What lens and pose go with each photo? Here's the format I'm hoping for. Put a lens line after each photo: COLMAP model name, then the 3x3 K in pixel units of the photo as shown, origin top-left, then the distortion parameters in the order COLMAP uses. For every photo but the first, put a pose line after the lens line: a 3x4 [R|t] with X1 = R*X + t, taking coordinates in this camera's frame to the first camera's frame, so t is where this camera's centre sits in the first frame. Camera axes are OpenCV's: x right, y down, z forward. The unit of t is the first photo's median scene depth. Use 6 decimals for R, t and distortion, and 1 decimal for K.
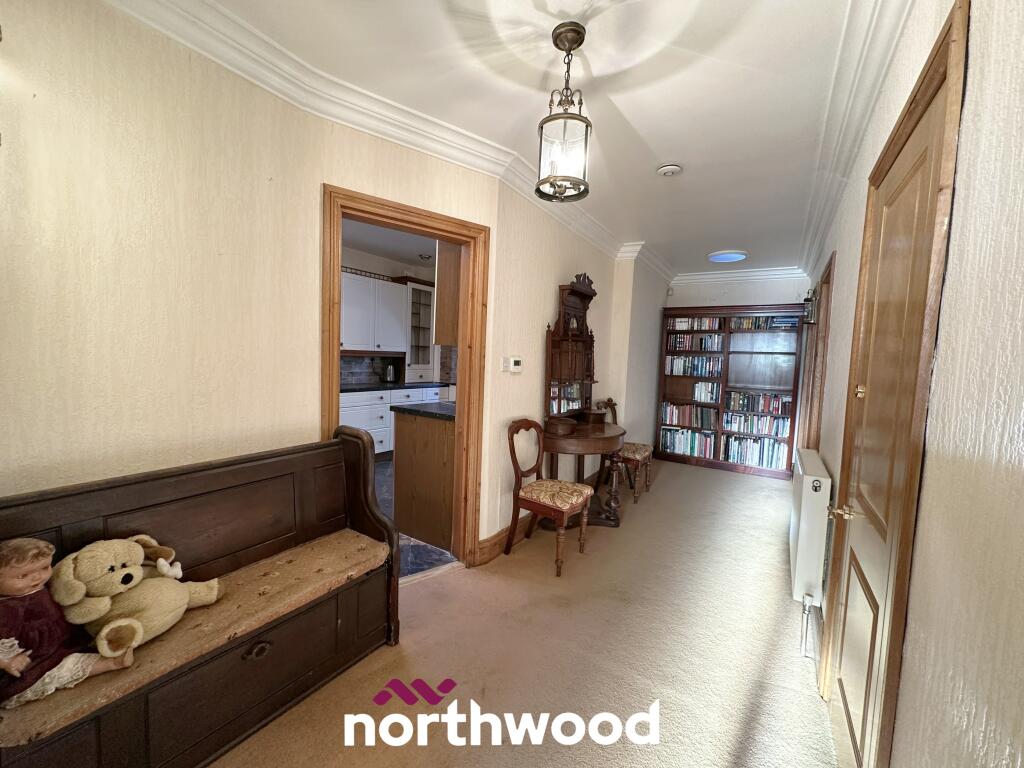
lens RADIAL K [[407.4, 0, 511.3], [0, 407.4, 384.9], [0, 0, 1]] dist [0.001401, 0.000073]
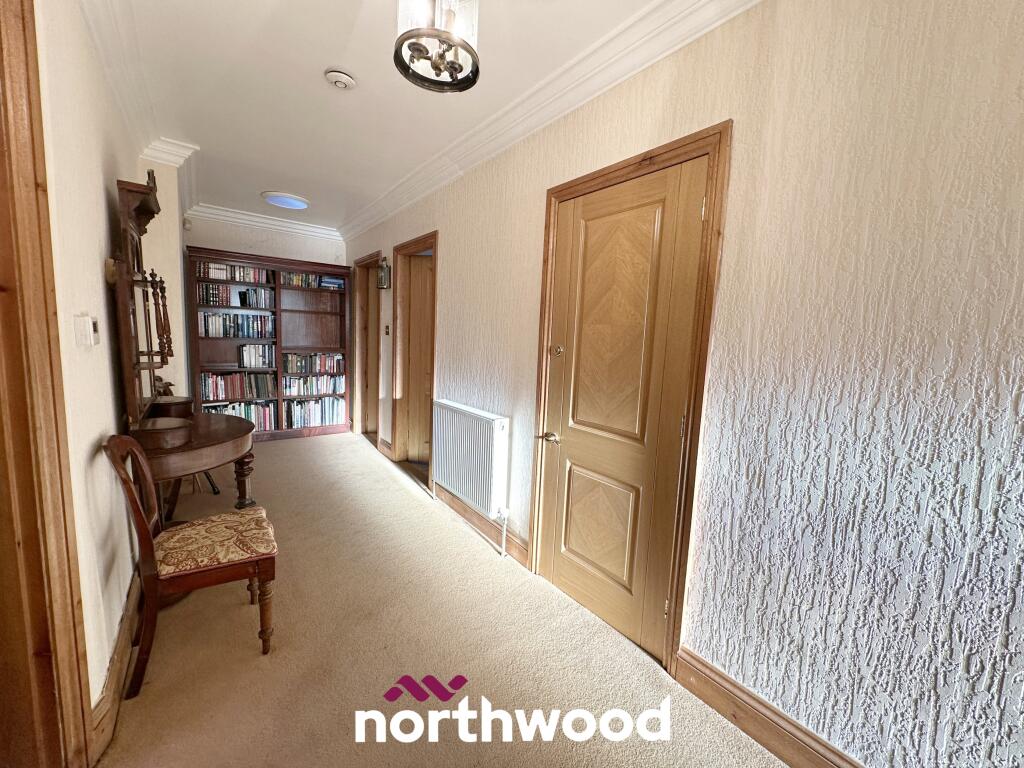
lens RADIAL K [[407.4, 0, 513.2], [0, 407.4, 382.1], [0, 0, 1]] dist [0.001401, 0.000073]
pose [[0.338318, -0.132432, 0.931667, -0.157147], [0.036670, 0.991151, 0.127571, -0.018387], [-0.940317, -0.008996, 0.340180, 0.206473]]
